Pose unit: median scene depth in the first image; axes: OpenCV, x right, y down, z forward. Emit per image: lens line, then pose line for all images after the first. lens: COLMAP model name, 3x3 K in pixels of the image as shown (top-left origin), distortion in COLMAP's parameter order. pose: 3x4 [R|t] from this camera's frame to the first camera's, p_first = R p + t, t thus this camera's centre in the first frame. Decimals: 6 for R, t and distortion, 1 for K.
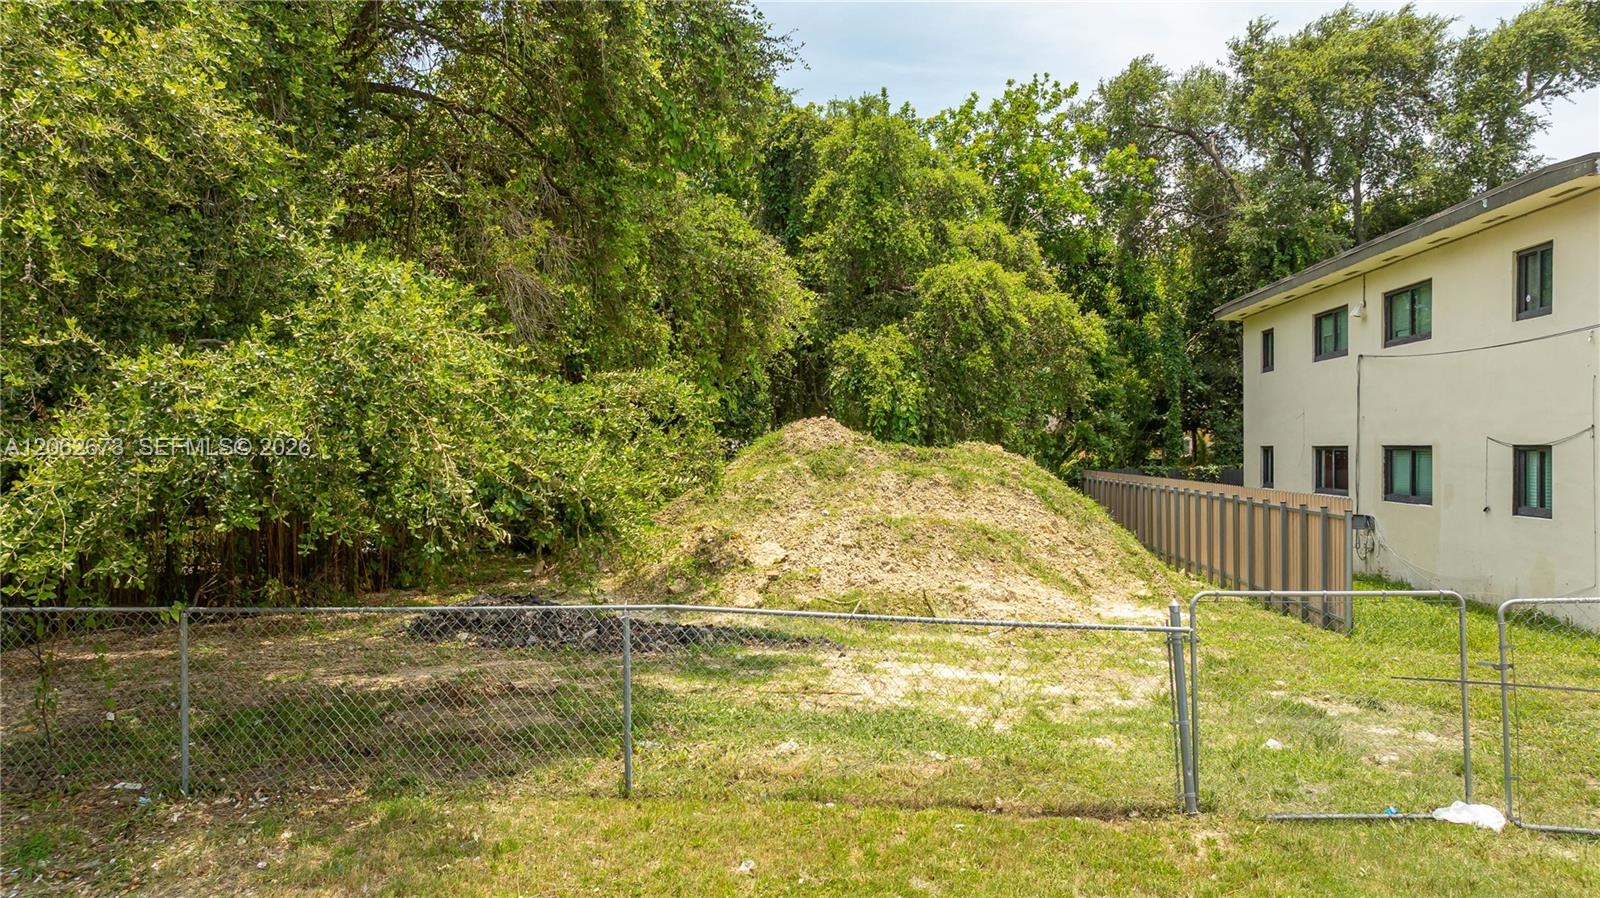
lens RADIAL K [[1126.5, 0, 800.0], [0, 1126.5, 449.0], [0, 0, 1]] dist [-0.025034, 0.050466]
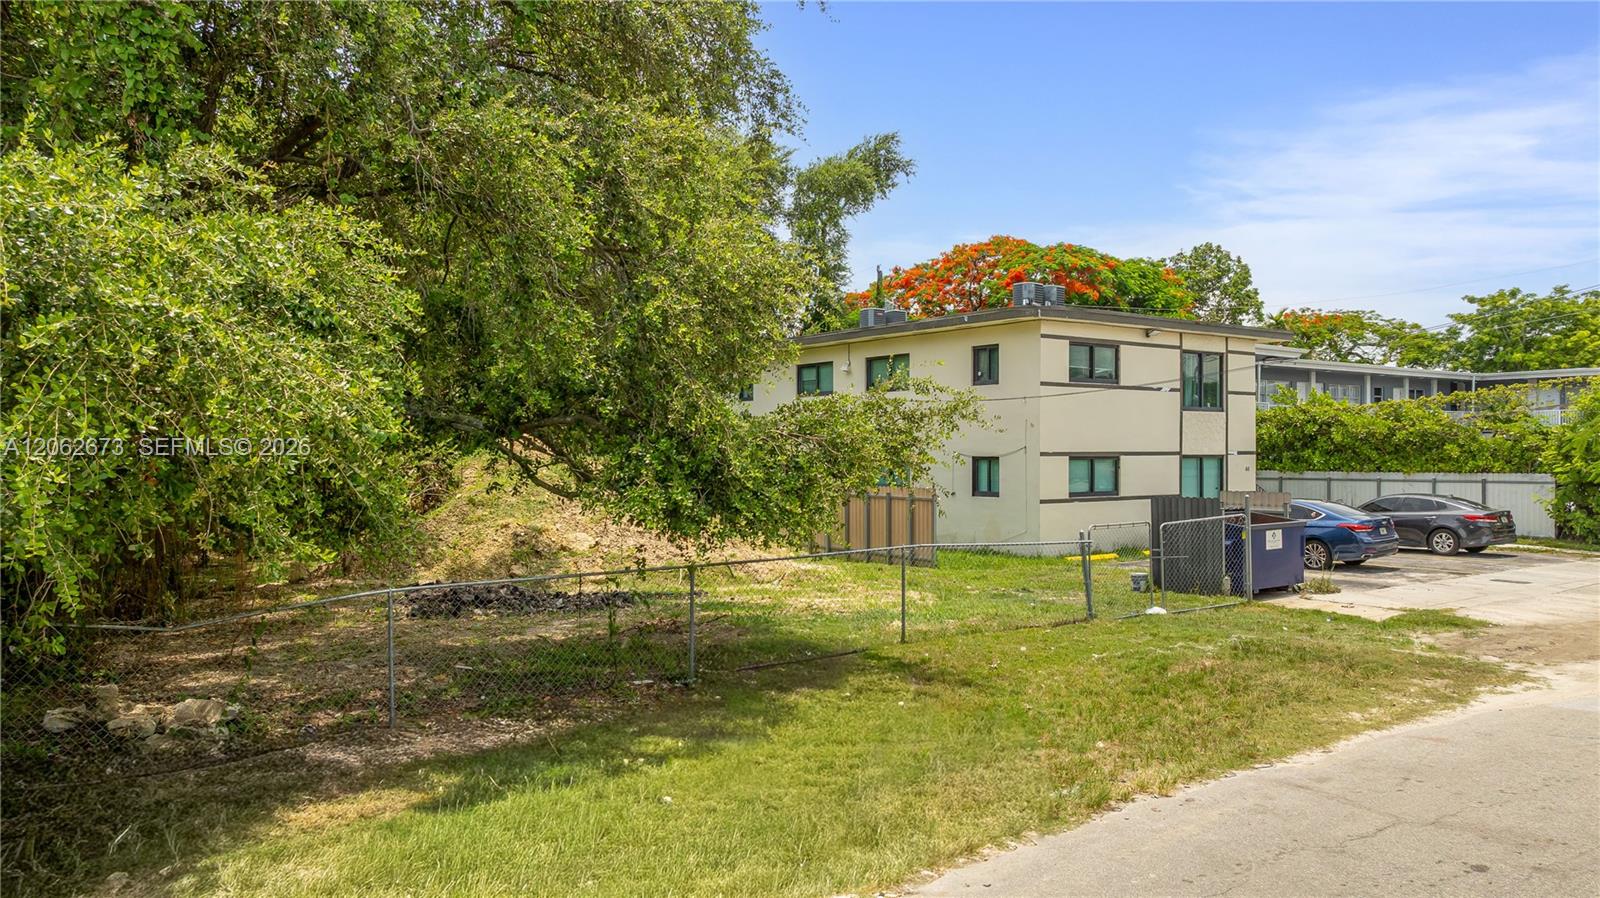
lens RADIAL K [[1126.5, 0, 800.0], [0, 1126.5, 449.0], [0, 0, 1]] dist [-0.025034, 0.050466]
pose [[0.758421, -0.001136, 0.651764, -0.713934], [0.001716, 0.999998, -0.000255, -0.015462], [-0.651763, 0.001312, 0.758422, -0.154237]]
